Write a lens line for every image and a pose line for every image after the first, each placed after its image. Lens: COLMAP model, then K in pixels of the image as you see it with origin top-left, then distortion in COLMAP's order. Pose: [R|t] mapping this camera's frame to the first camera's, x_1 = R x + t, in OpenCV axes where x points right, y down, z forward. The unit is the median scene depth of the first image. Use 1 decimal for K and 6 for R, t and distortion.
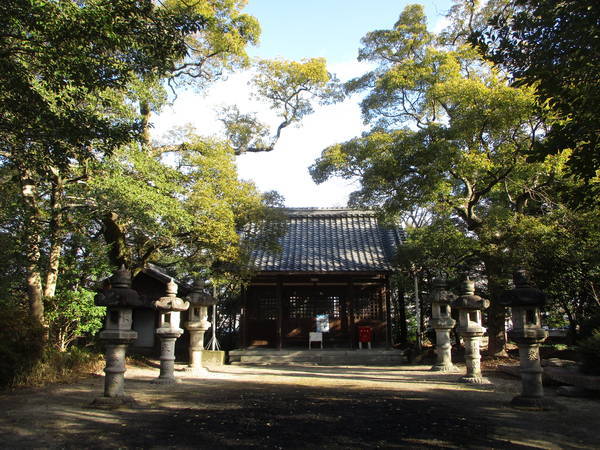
lens RADIAL K [[569.1, 0, 300.0], [0, 569.1, 225.0], [0, 0, 1]] dist [0.004399, 0.000582]
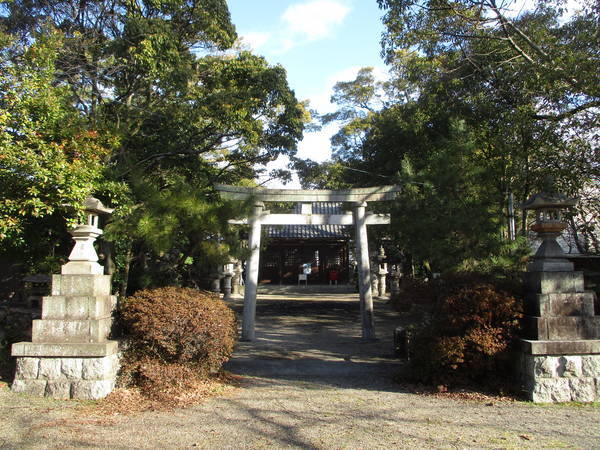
lens RADIAL K [[569.1, 0, 300.0], [0, 569.1, 225.0], [0, 0, 1]] dist [0.004399, 0.000582]
pose [[0.999797, 0.001199, 0.020095, -0.012521], [-0.003190, 0.995046, 0.099360, -0.109812], [-0.019876, -0.099404, 0.994849, -0.583904]]
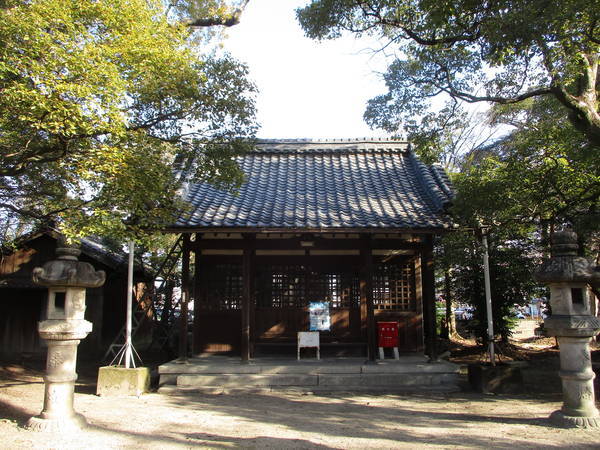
lens RADIAL K [[569.1, 0, 300.0], [0, 569.1, 225.0], [0, 0, 1]] dist [0.004399, 0.000582]
pose [[0.999875, 0.003356, 0.015461, 0.008706], [-0.003833, 0.999514, 0.030922, 0.056704], [-0.015350, -0.030978, 0.999402, 0.401671]]
